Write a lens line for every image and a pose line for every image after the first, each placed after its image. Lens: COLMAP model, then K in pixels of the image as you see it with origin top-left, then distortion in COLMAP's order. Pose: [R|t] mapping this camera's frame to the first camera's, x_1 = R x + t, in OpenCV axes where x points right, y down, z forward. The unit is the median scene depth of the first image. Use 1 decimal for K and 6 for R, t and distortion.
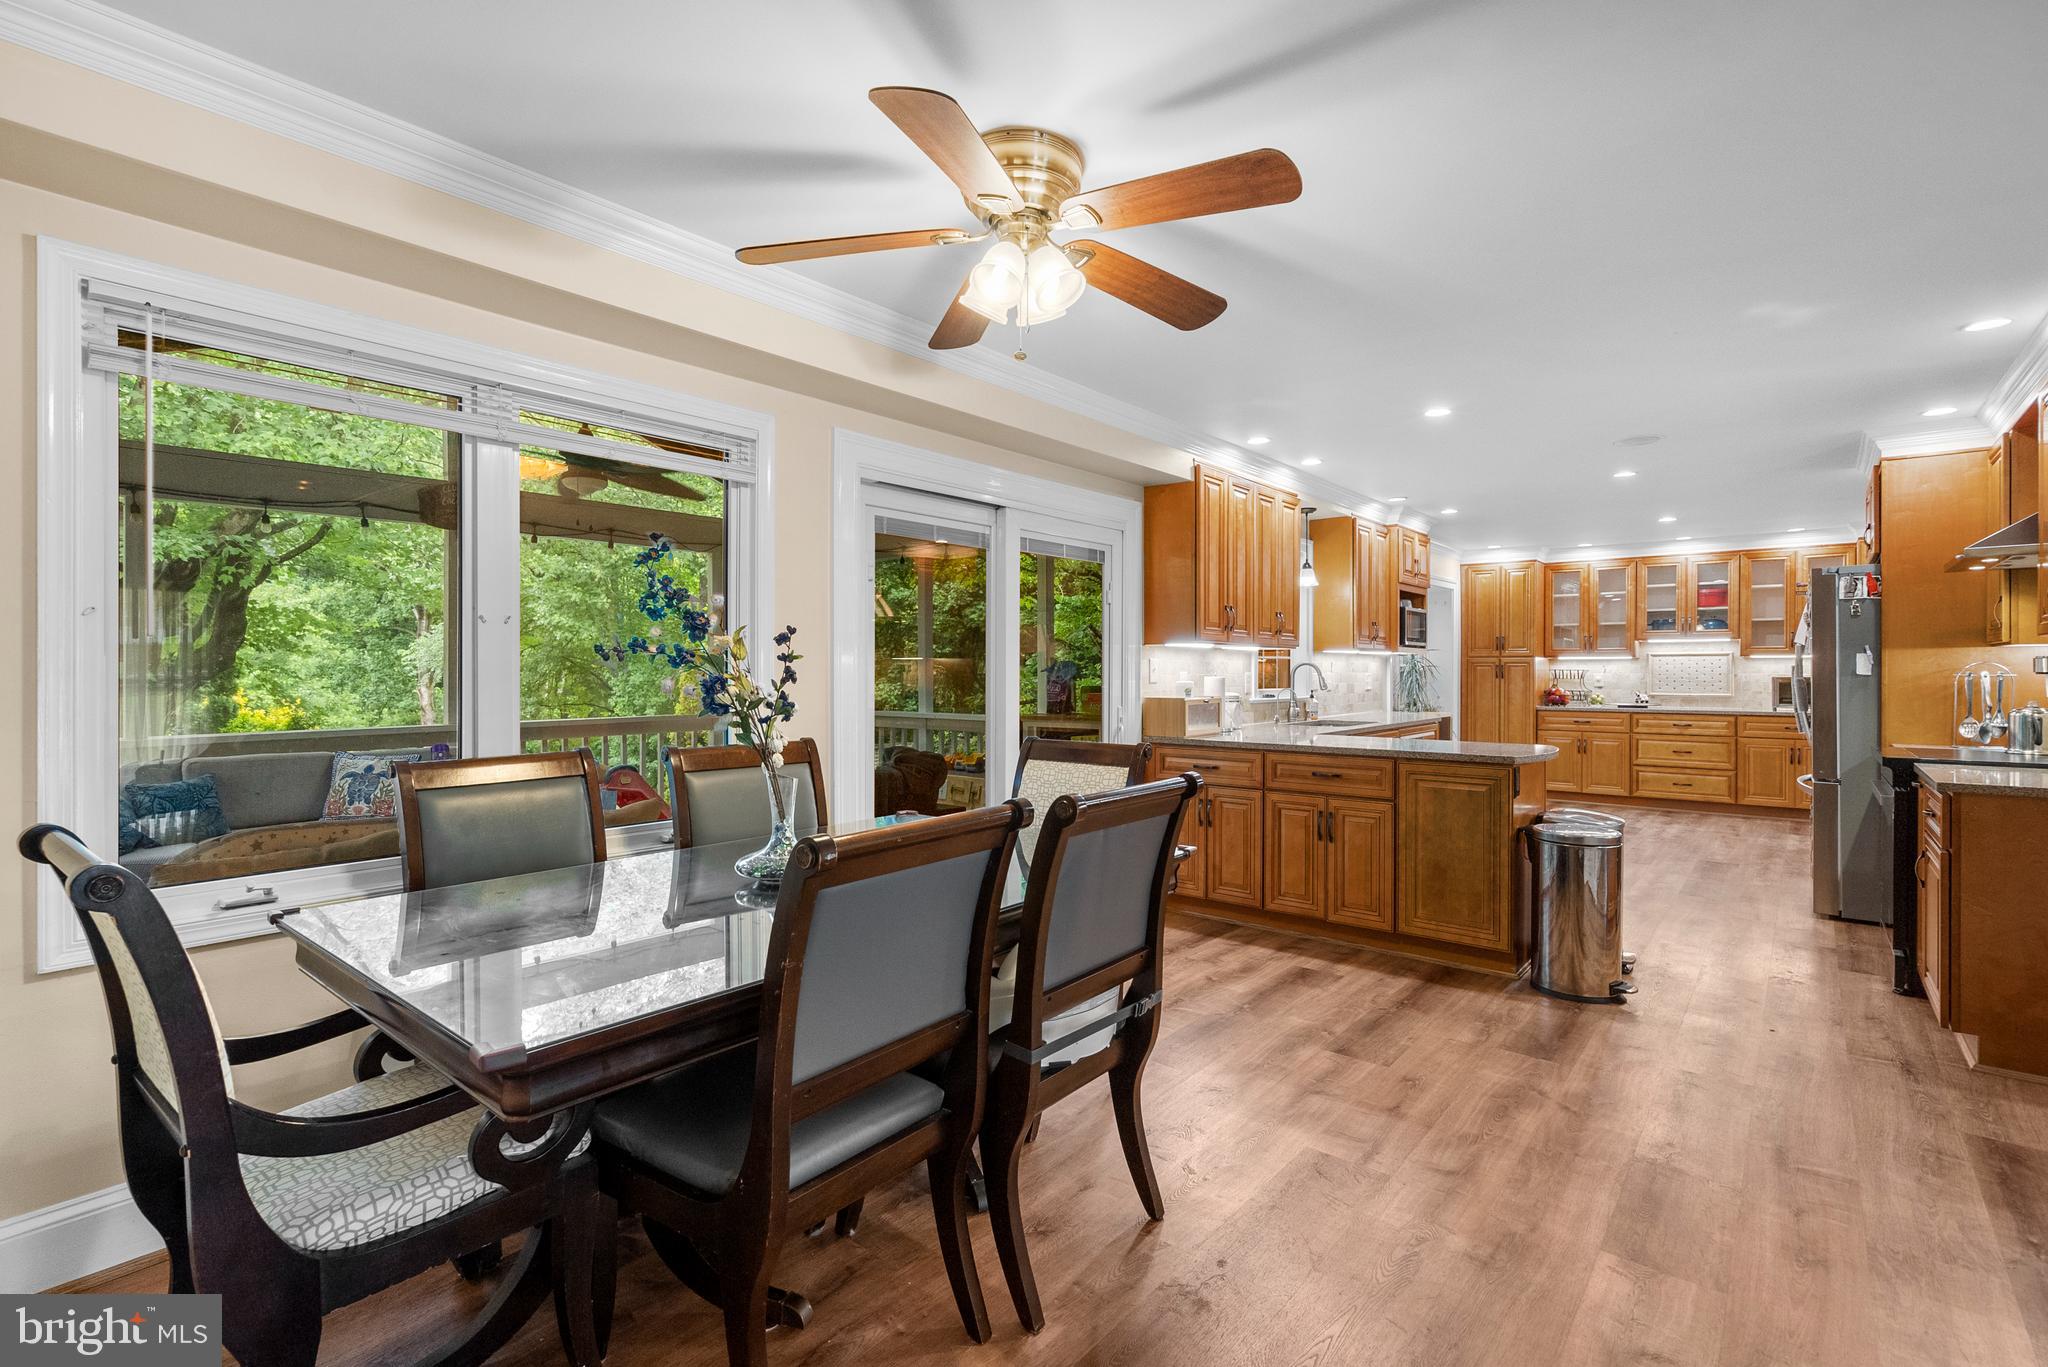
lens RADIAL K [[933.1, 0, 1019.7], [0, 933.1, 670.0], [0, 0, 1]] dist [-0.007590, 0.004155]
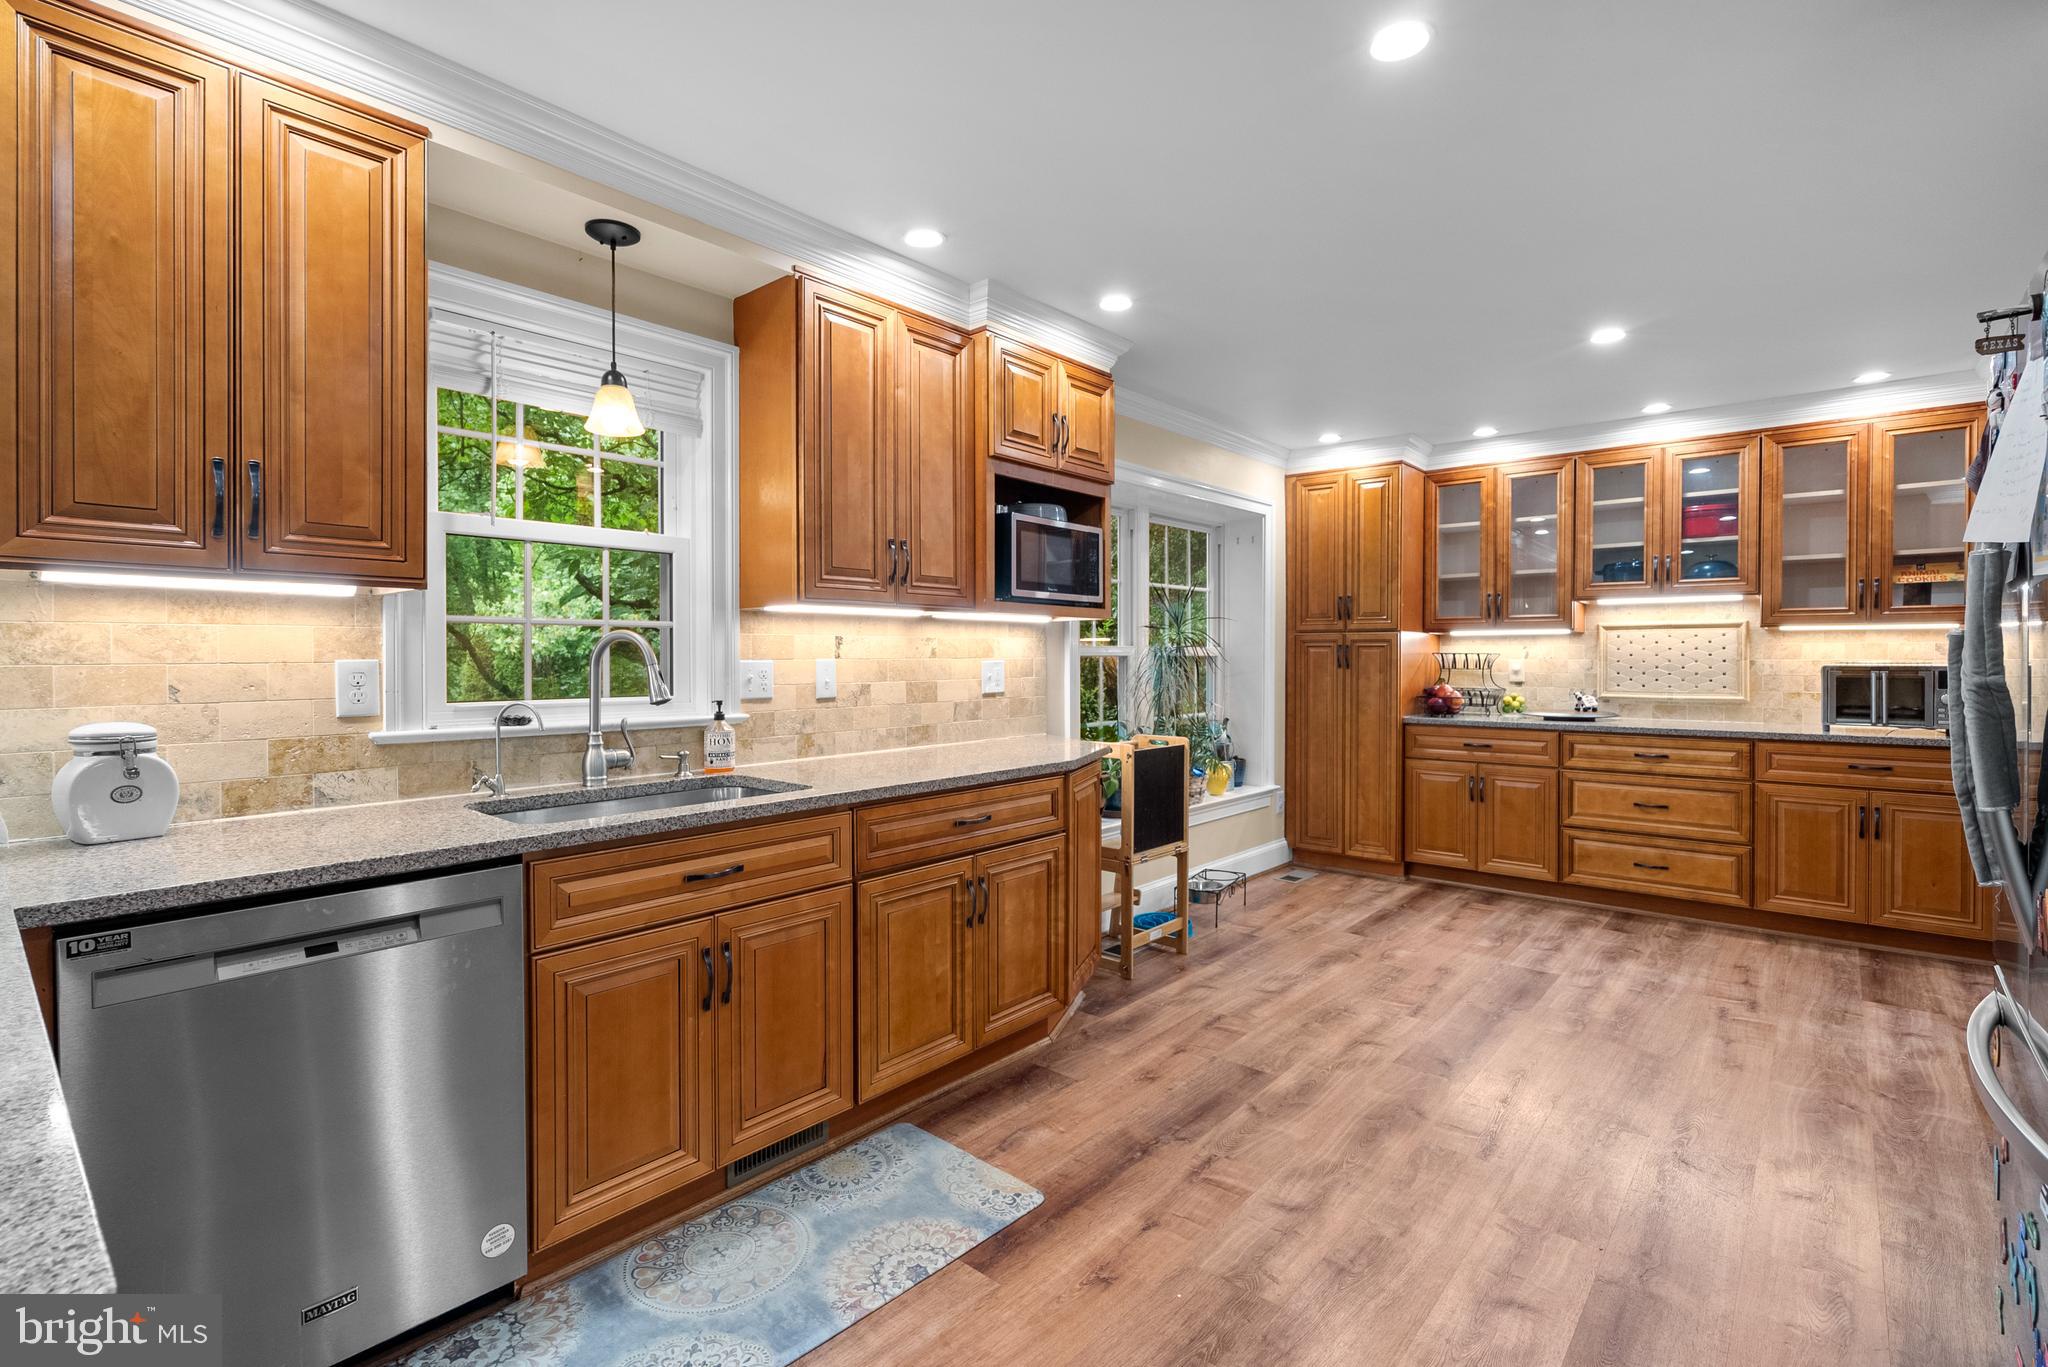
lens RADIAL K [[933.1, 0, 1028.4], [0, 933.1, 662.8], [0, 0, 1]] dist [-0.007590, 0.004155]
pose [[0.999958, -0.001532, -0.009058, 0.369637], [0.001588, 0.999980, 0.006141, 0.001776], [0.009048, -0.006155, 0.999940, 0.476166]]
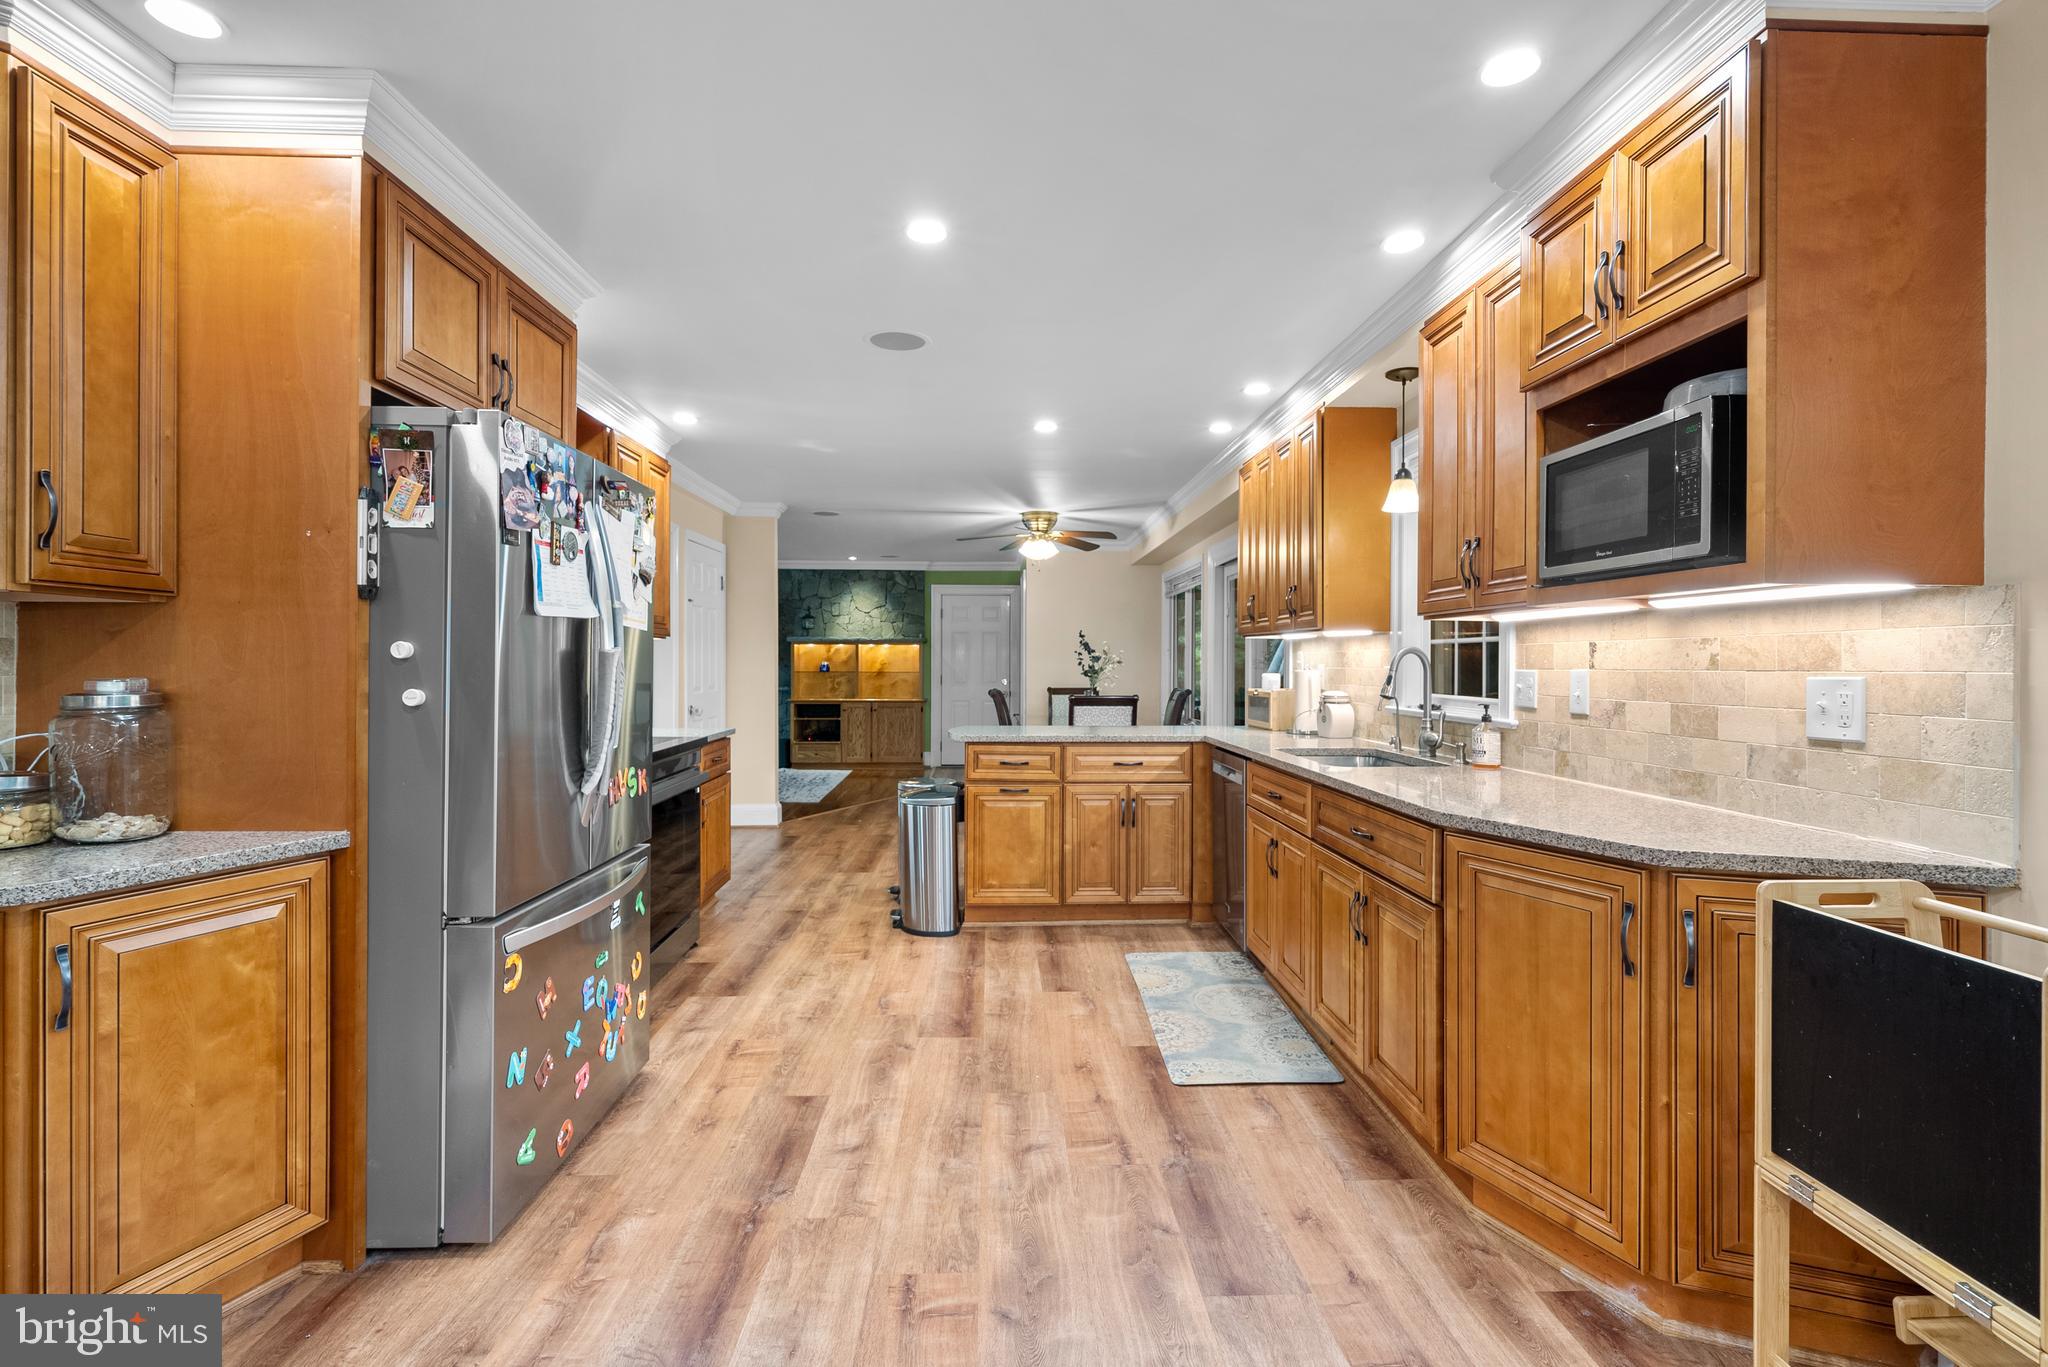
lens RADIAL K [[933.1, 0, 1039.8], [0, 933.1, 666.5], [0, 0, 1]] dist [-0.007590, 0.004155]
pose [[-0.727267, -0.001067, -0.686354, 0.648789], [-0.004843, 0.999982, 0.003577, 0.001265], [0.686337, 0.005925, -0.727259, 0.964210]]
